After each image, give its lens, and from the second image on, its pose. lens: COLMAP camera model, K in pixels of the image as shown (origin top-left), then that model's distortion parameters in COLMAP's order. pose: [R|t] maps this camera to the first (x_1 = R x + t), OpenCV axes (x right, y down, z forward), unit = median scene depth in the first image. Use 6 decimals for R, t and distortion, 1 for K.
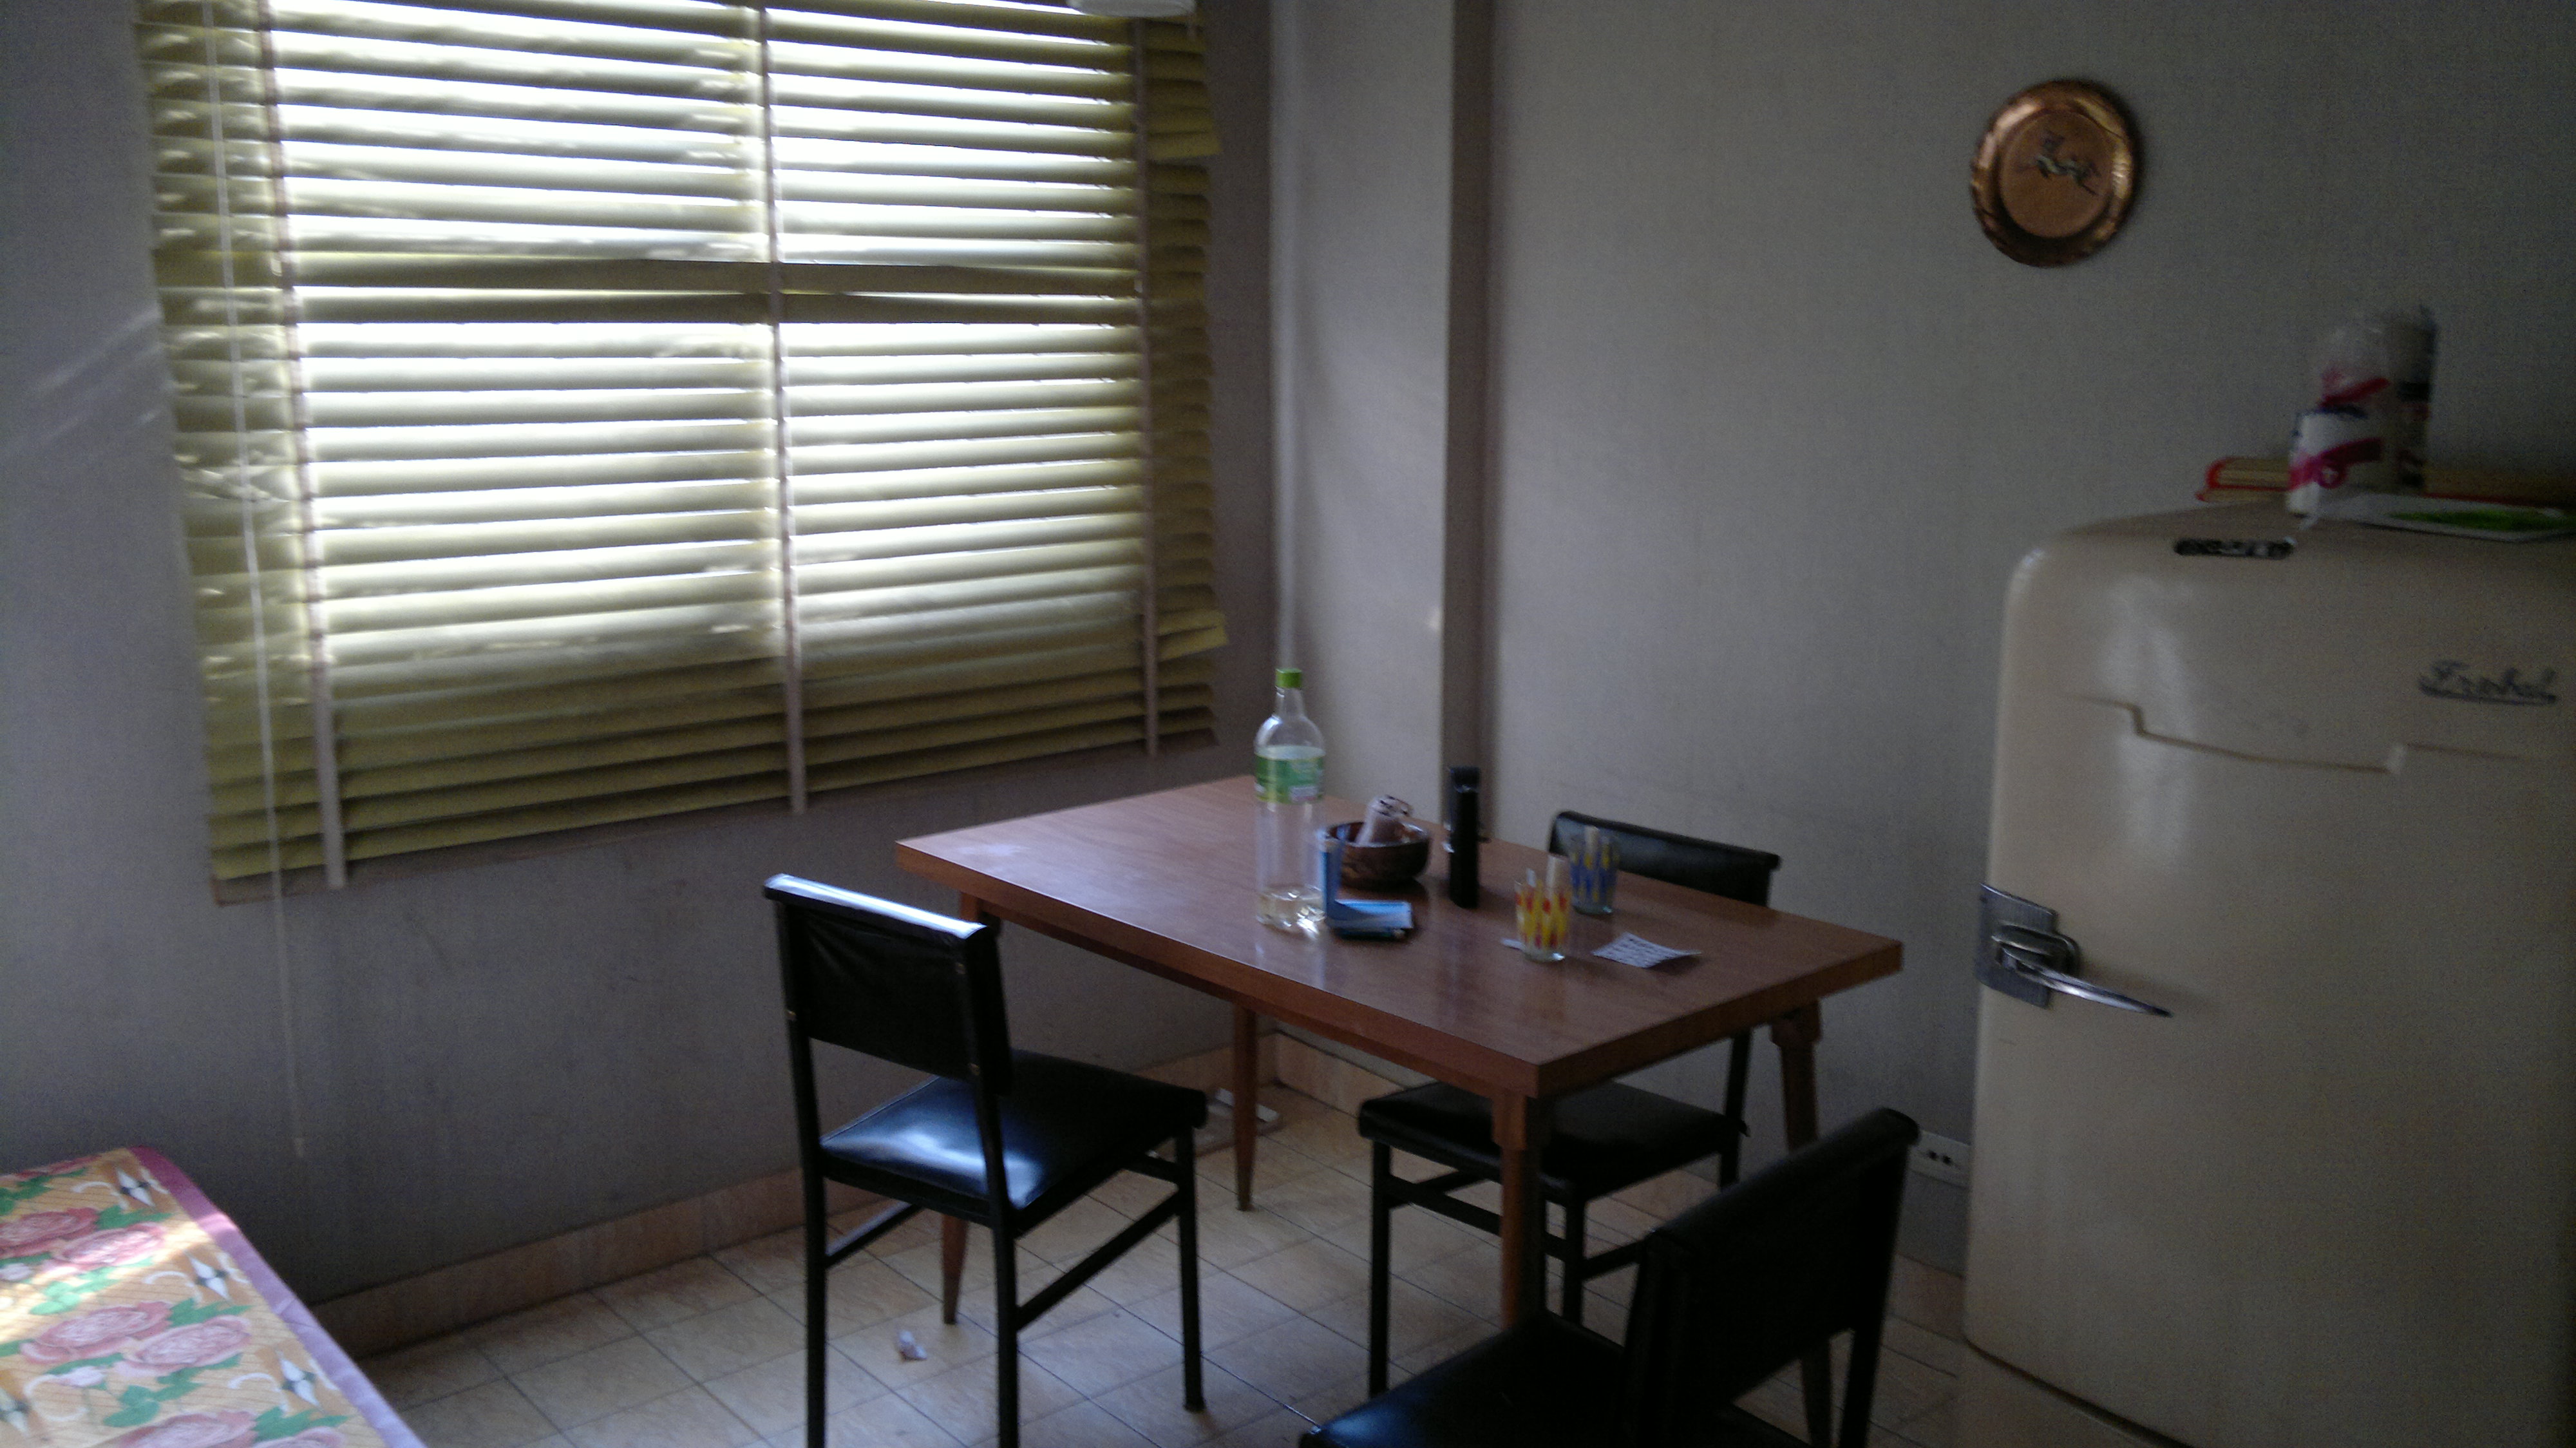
lens RADIAL K [[2182.6, 0, 1329.8], [0, 2182.6, 731.4], [0, 0, 1]] dist [0.127732, -0.242491]
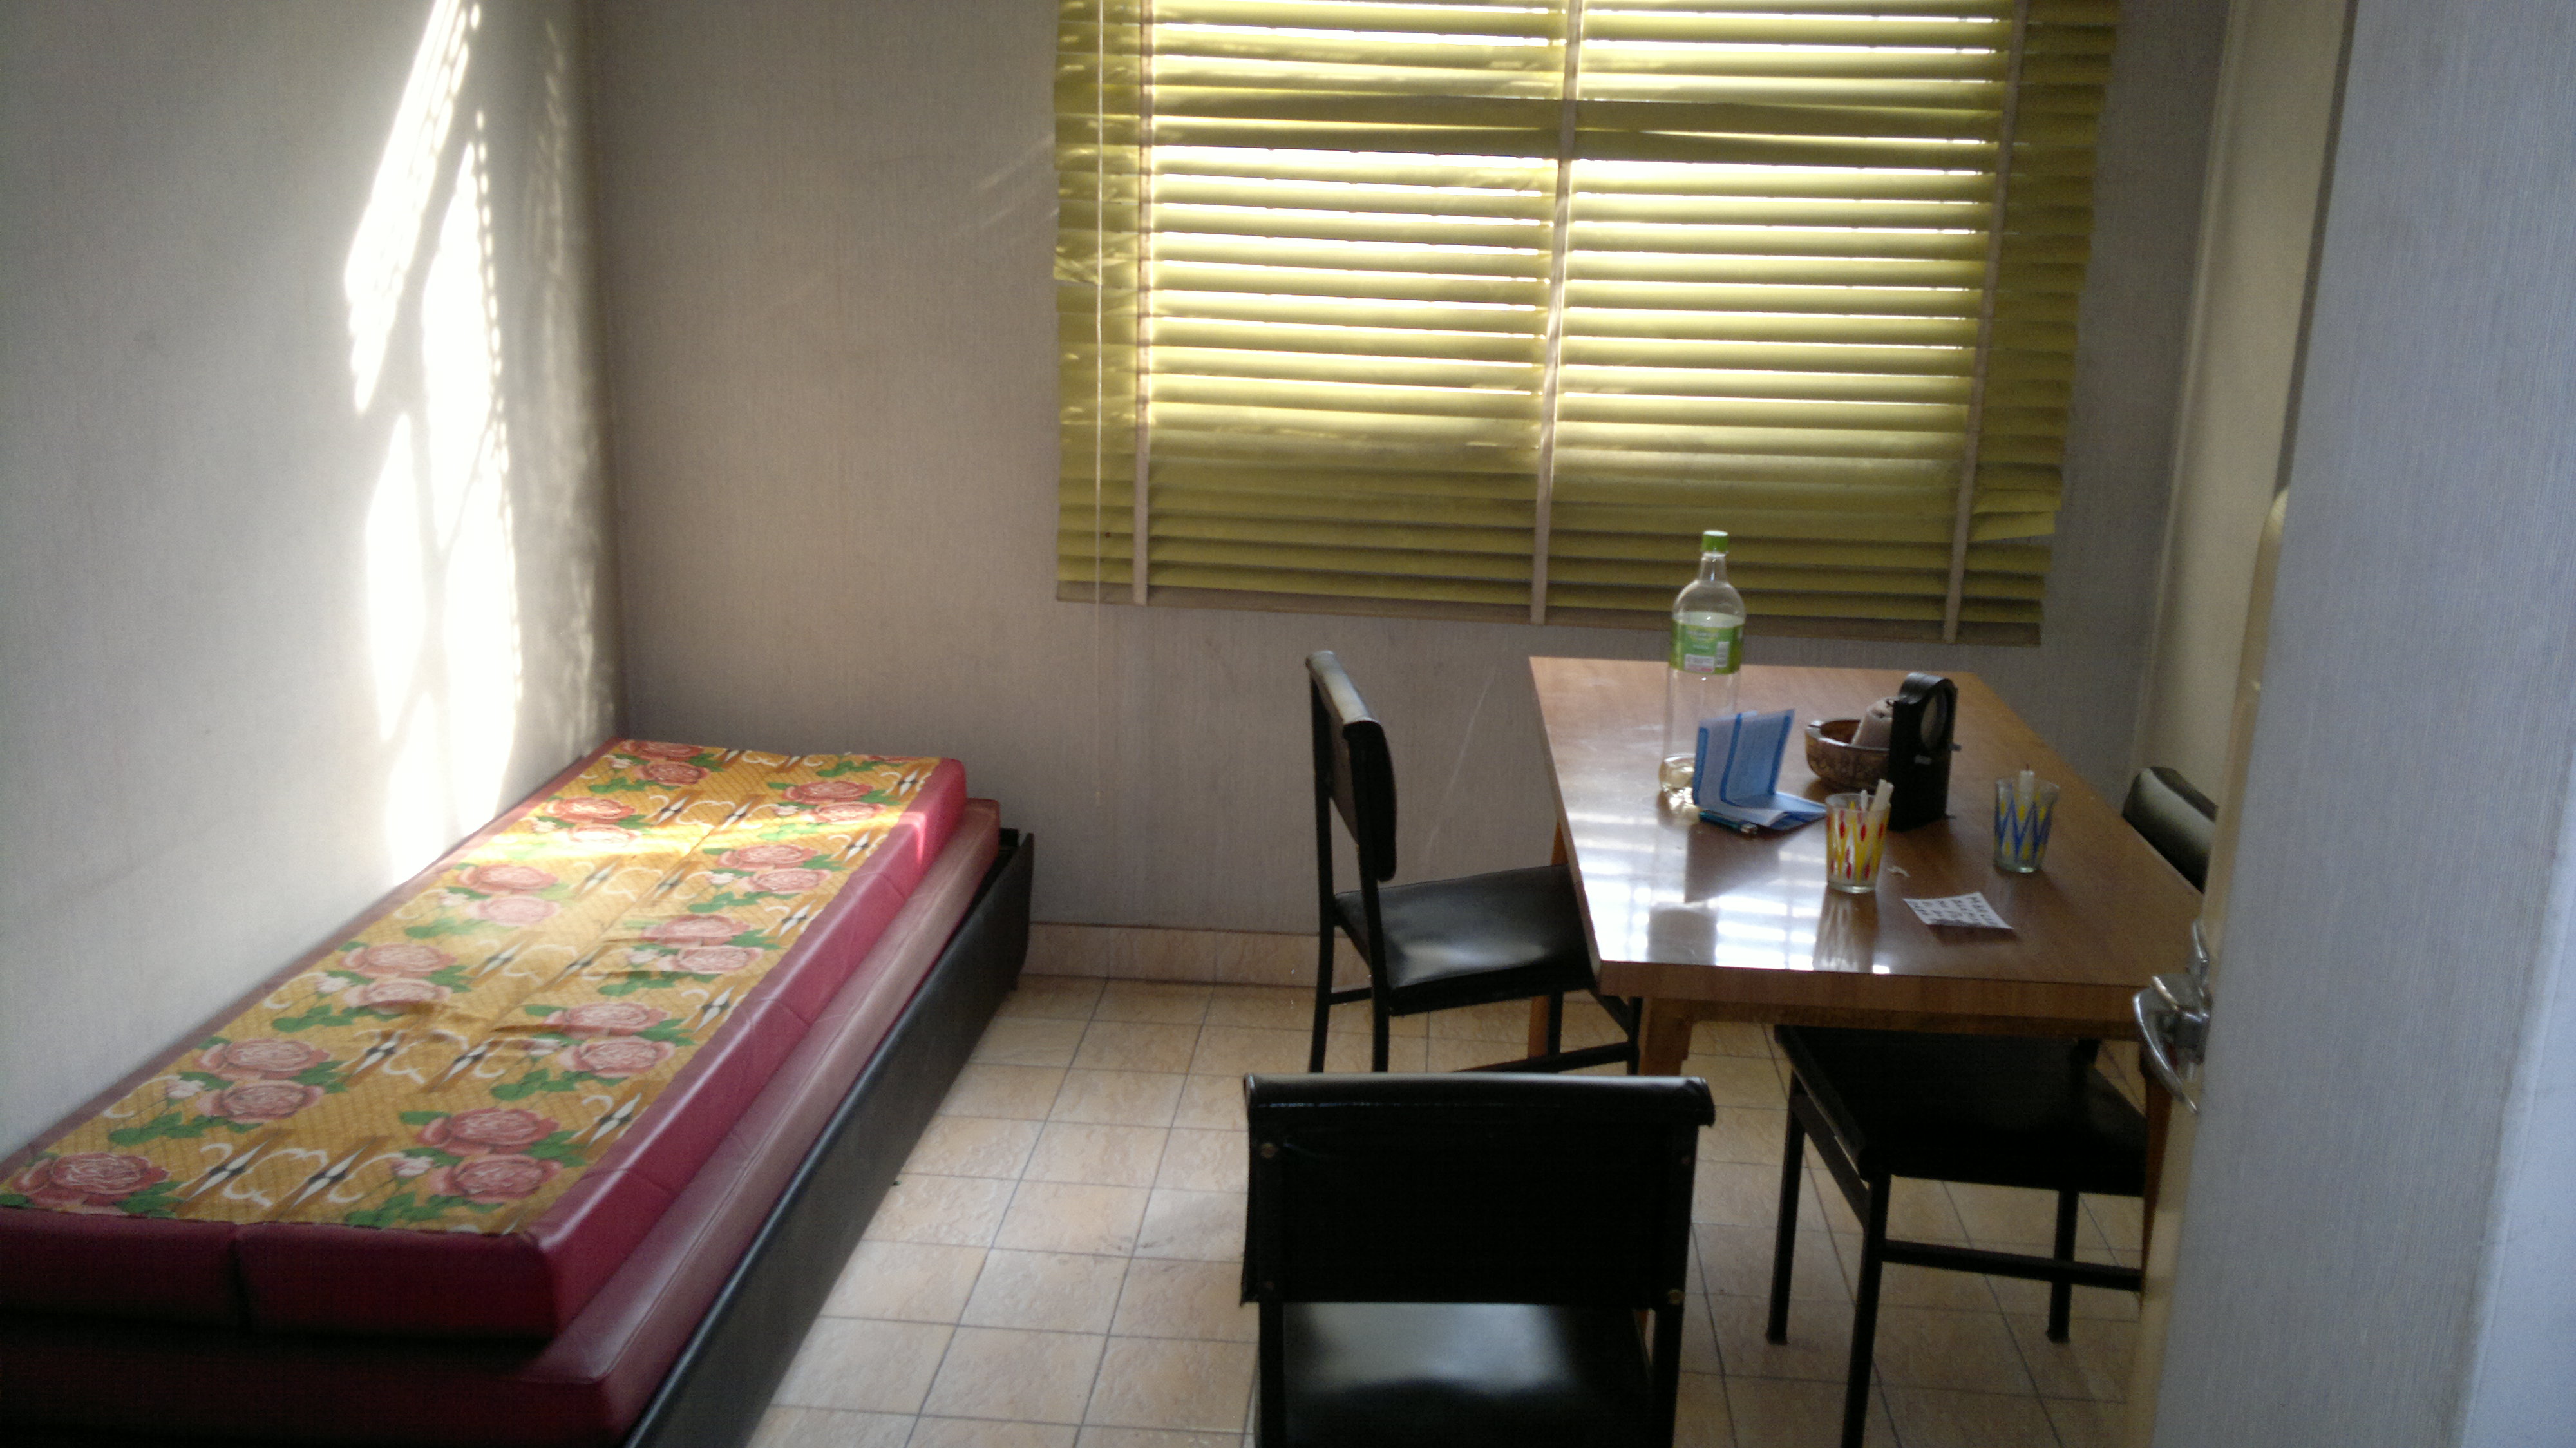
lens RADIAL K [[2182.6, 0, 1329.8], [0, 2182.6, 731.4], [0, 0, 1]] dist [0.127732, -0.242491]
pose [[0.702954, 0.206944, -0.680462, 0.490985], [-0.165415, 0.978068, 0.126571, -0.034200], [0.691732, 0.023585, 0.721769, 0.181266]]
